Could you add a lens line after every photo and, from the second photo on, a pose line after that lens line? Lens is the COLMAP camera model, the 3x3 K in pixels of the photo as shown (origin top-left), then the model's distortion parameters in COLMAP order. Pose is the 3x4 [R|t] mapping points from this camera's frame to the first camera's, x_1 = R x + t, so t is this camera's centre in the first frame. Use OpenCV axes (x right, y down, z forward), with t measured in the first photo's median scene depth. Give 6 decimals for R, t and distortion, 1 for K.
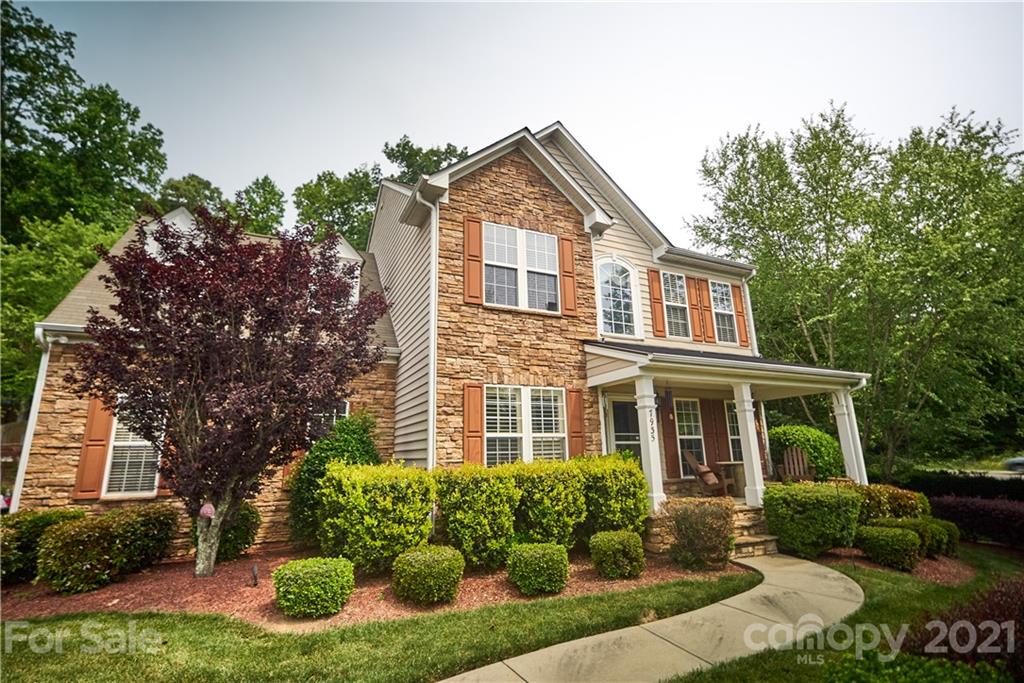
lens RADIAL K [[473.6, 0, 512.2], [0, 473.6, 341.4], [0, 0, 1]] dist [-0.000524, -0.000511]
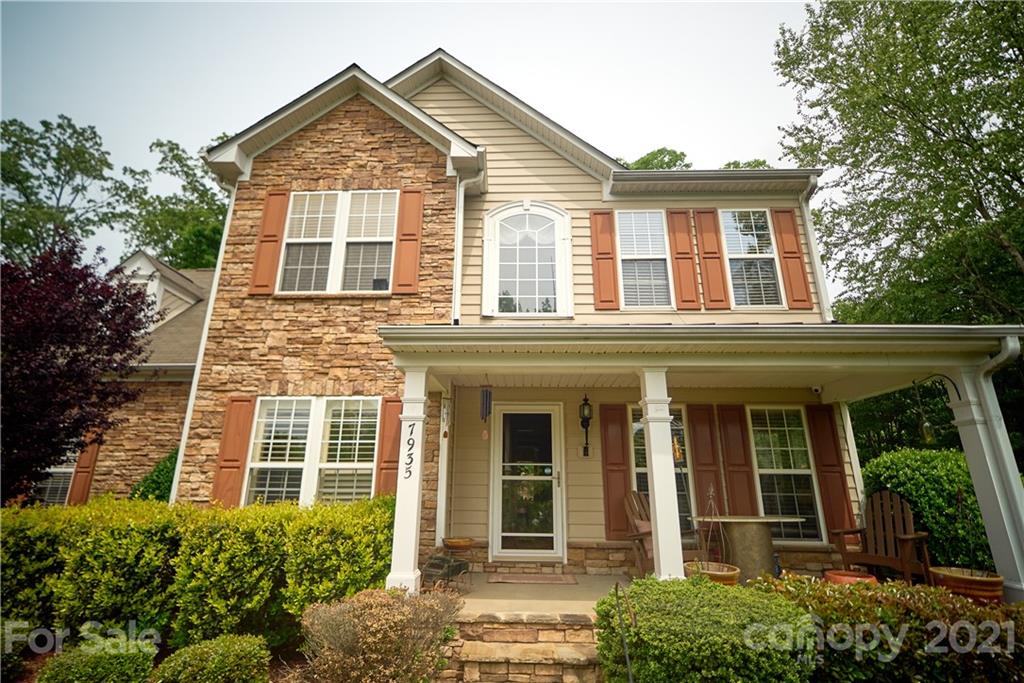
lens RADIAL K [[473.6, 0, 511.0], [0, 473.6, 343.6], [0, 0, 1]] dist [-0.000524, -0.000511]
pose [[0.887618, -0.108092, -0.447716, 0.600547], [0.084534, 0.993791, -0.072339, 0.088284], [0.452756, 0.026362, 0.891245, 0.472261]]
